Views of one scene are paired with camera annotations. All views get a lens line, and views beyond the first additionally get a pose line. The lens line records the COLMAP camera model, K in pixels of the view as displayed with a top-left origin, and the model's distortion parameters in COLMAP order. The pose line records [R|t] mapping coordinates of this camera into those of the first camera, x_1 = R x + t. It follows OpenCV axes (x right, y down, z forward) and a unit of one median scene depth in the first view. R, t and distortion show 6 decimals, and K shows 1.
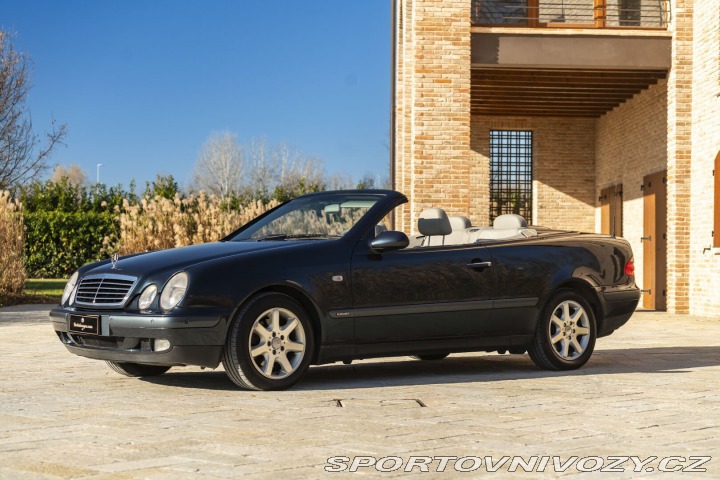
lens RADIAL K [[1416.8, 0, 360.0], [0, 1416.8, 240.0], [0, 0, 1]] dist [-0.014577, -0.186552]
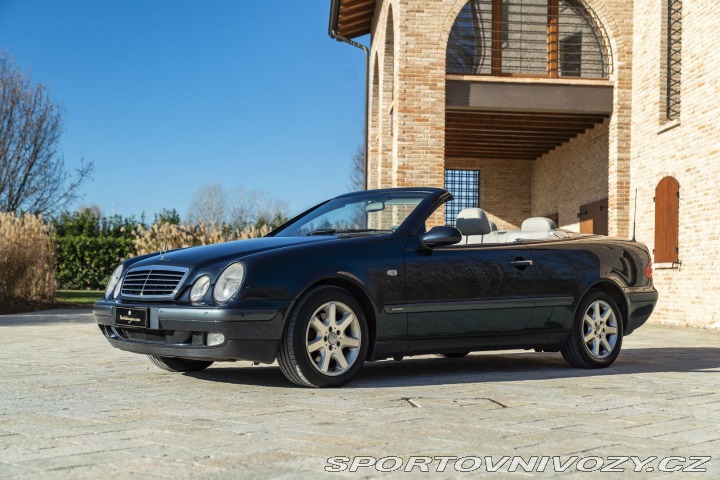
lens RADIAL K [[1085.1, 0, 360.0], [0, 1085.1, 240.0], [0, 0, 1]] dist [0.012276, 0.031420]
pose [[0.999064, 0.011568, 0.041680, -0.029019], [-0.010581, 0.999660, -0.023819, 0.009436], [-0.041941, 0.023356, 0.998847, 0.104856]]
